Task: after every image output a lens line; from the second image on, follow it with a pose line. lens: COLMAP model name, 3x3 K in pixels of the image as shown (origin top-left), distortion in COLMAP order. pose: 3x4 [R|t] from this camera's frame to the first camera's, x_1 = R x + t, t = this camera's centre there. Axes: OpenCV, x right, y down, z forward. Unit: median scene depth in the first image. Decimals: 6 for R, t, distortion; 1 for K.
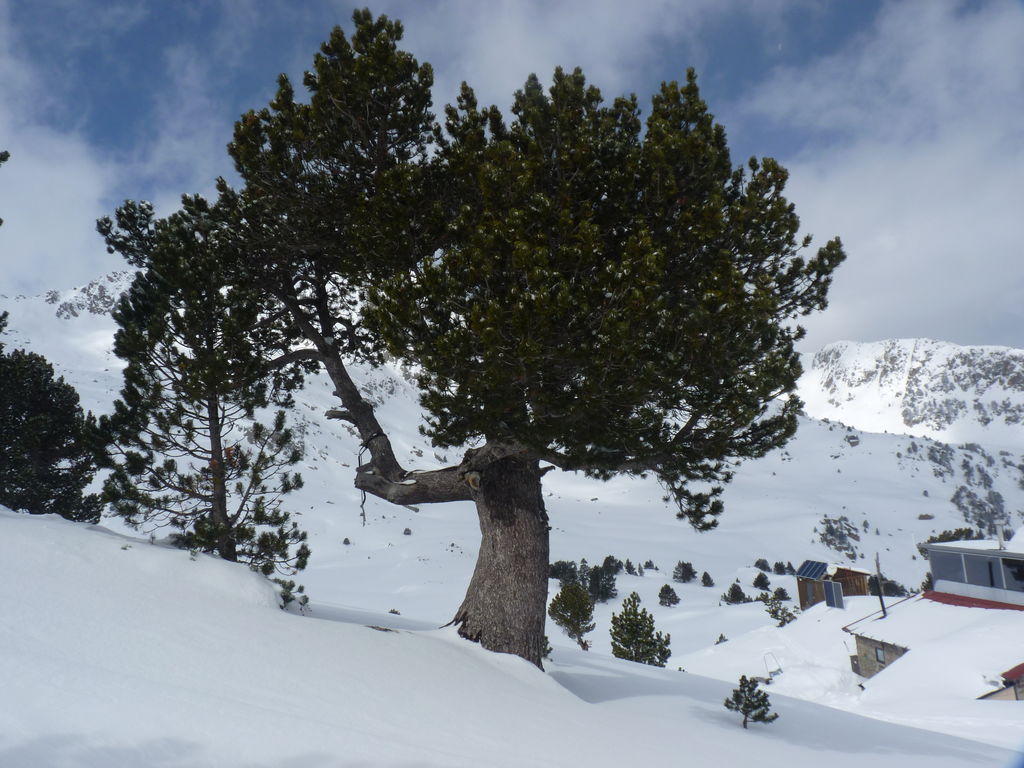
lens RADIAL K [[816.3, 0, 502.2], [0, 816.3, 388.6], [0, 0, 1]] dist [-0.020552, 0.008615]
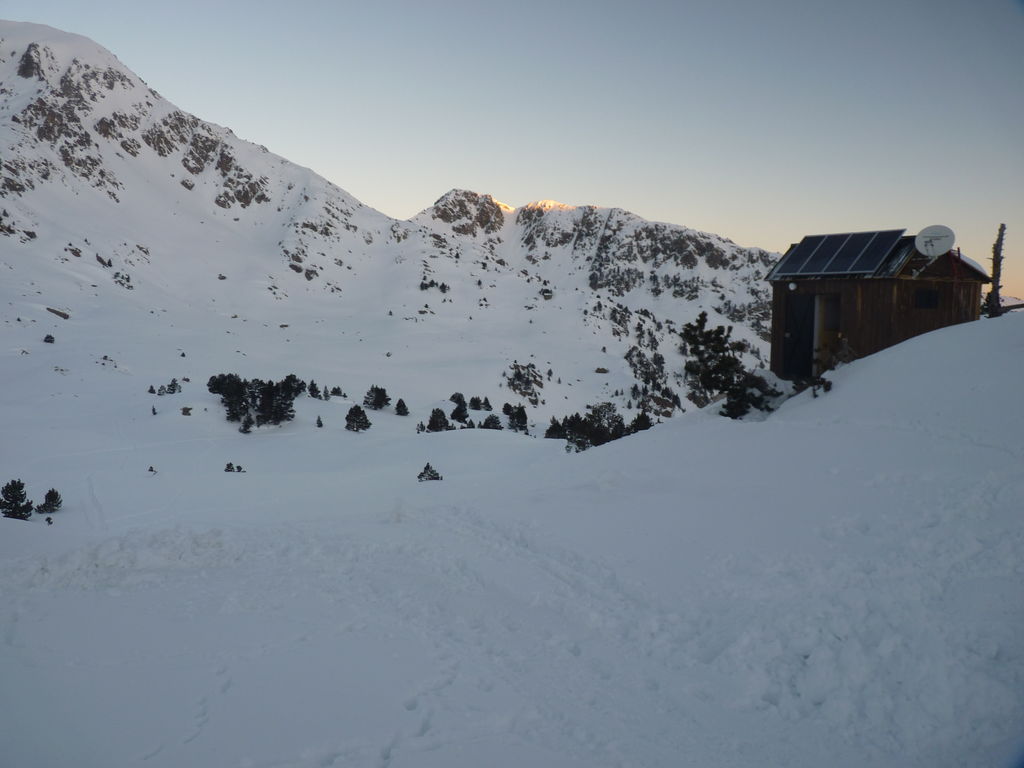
lens RADIAL K [[816.3, 0, 508.7], [0, 816.3, 385.4], [0, 0, 1]] dist [-0.020552, 0.008615]
pose [[0.925728, 0.067664, 0.372089, 0.027071], [-0.136809, 0.977149, 0.162677, 0.047914], [-0.352579, -0.201499, 0.913831, 0.147372]]
